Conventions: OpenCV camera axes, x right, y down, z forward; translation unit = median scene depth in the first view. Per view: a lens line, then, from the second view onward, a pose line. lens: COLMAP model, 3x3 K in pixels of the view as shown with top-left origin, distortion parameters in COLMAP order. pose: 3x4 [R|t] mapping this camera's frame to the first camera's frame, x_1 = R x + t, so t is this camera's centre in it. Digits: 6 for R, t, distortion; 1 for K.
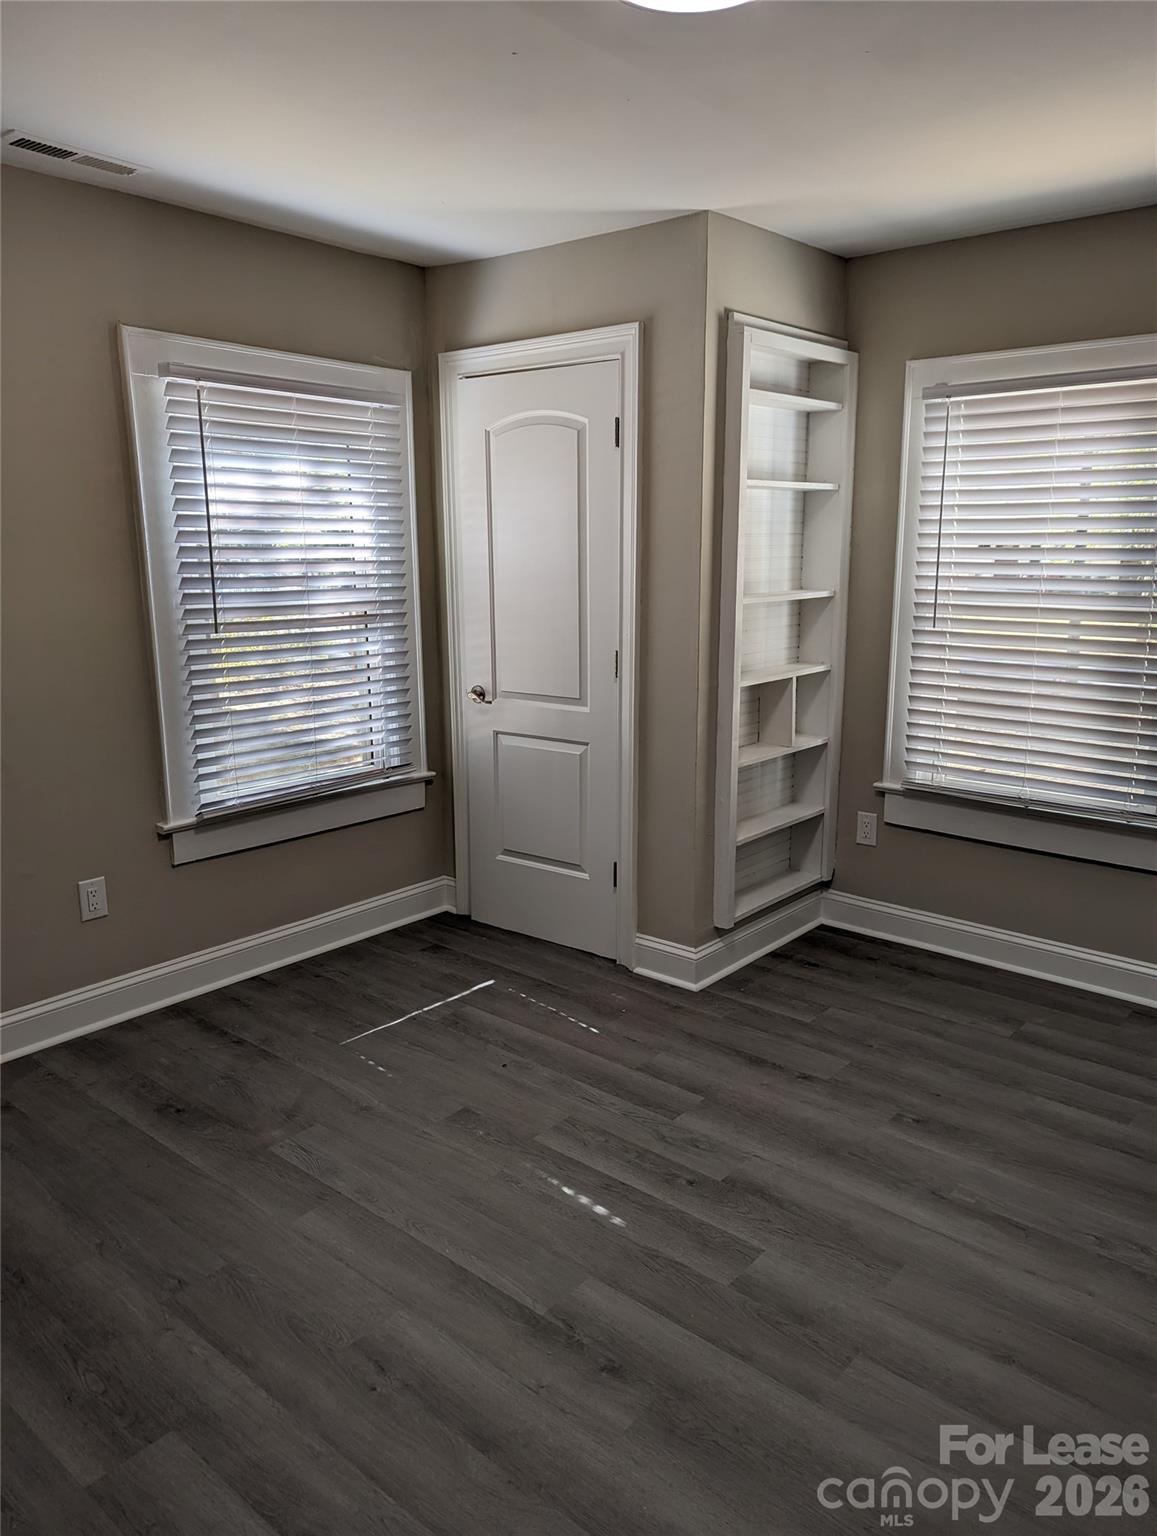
lens RADIAL K [[1084.7, 0, 575.0], [0, 1084.7, 770.9], [0, 0, 1]] dist [0.049456, -0.030521]
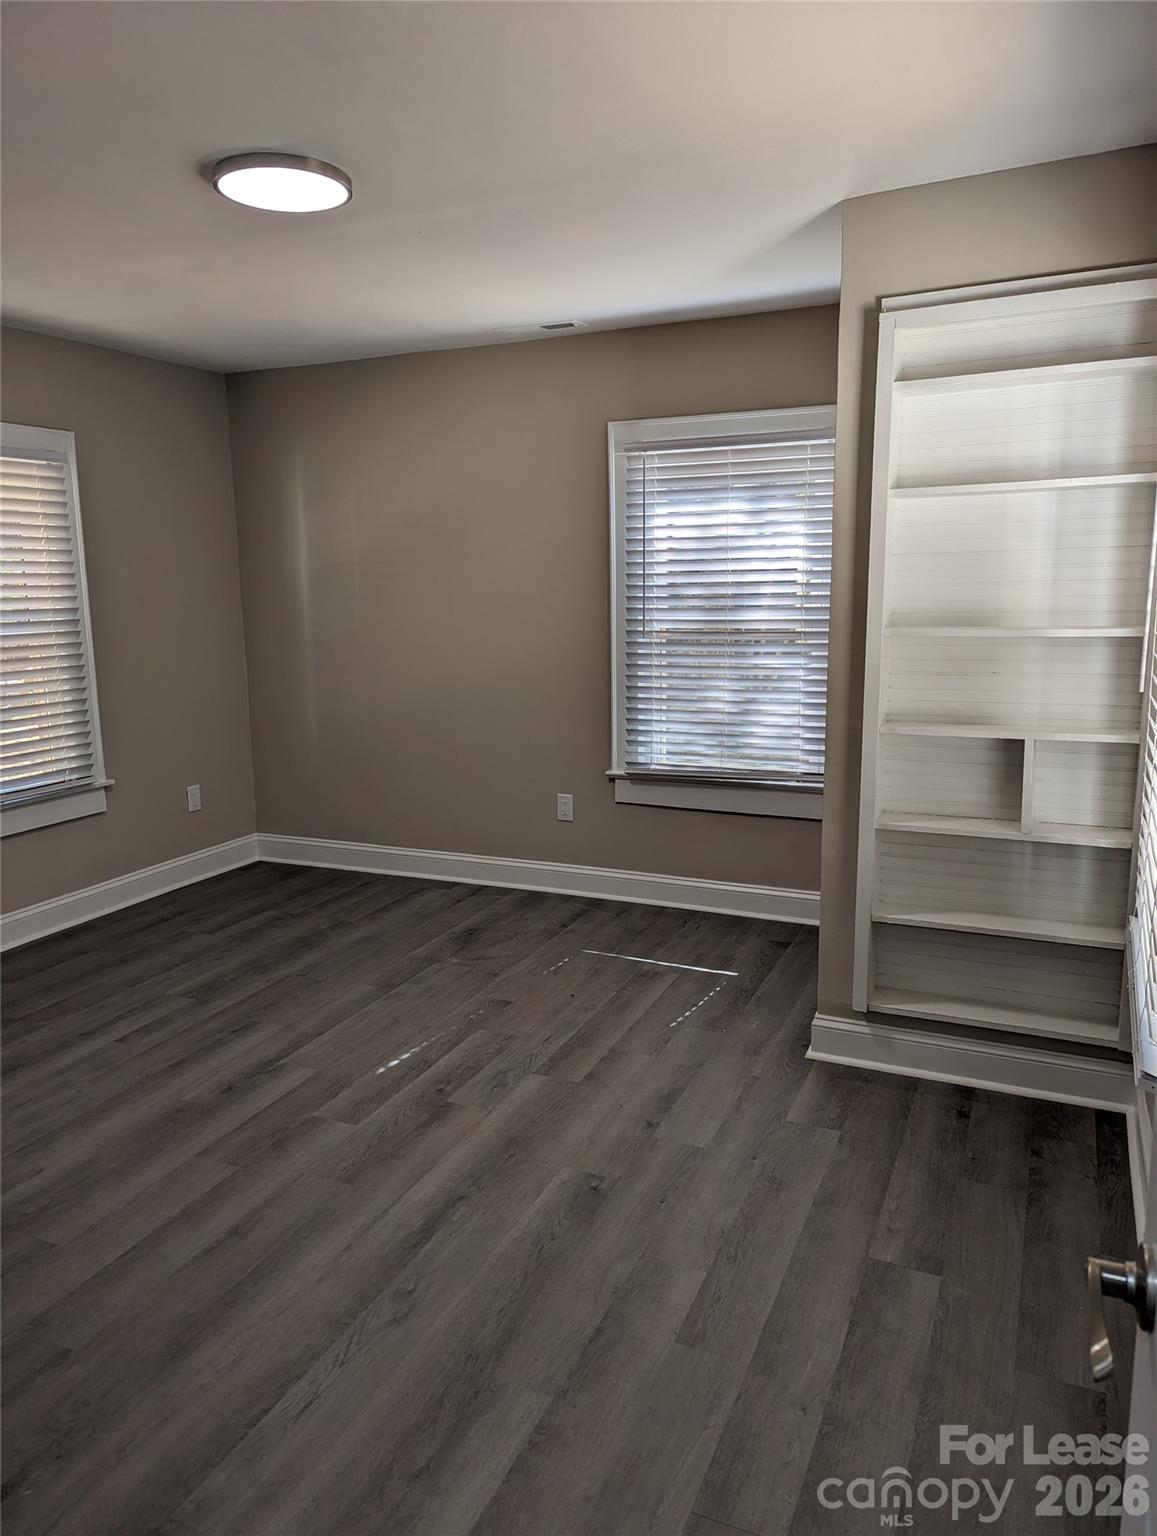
lens RADIAL K [[1084.7, 0, 585.5], [0, 1084.7, 770.2], [0, 0, 1]] dist [0.049456, -0.030521]
pose [[0.276407, 0.168014, -0.946240, 0.941025], [-0.186409, 0.975273, 0.118717, -0.111401], [0.942789, 0.143574, 0.300891, 0.555361]]
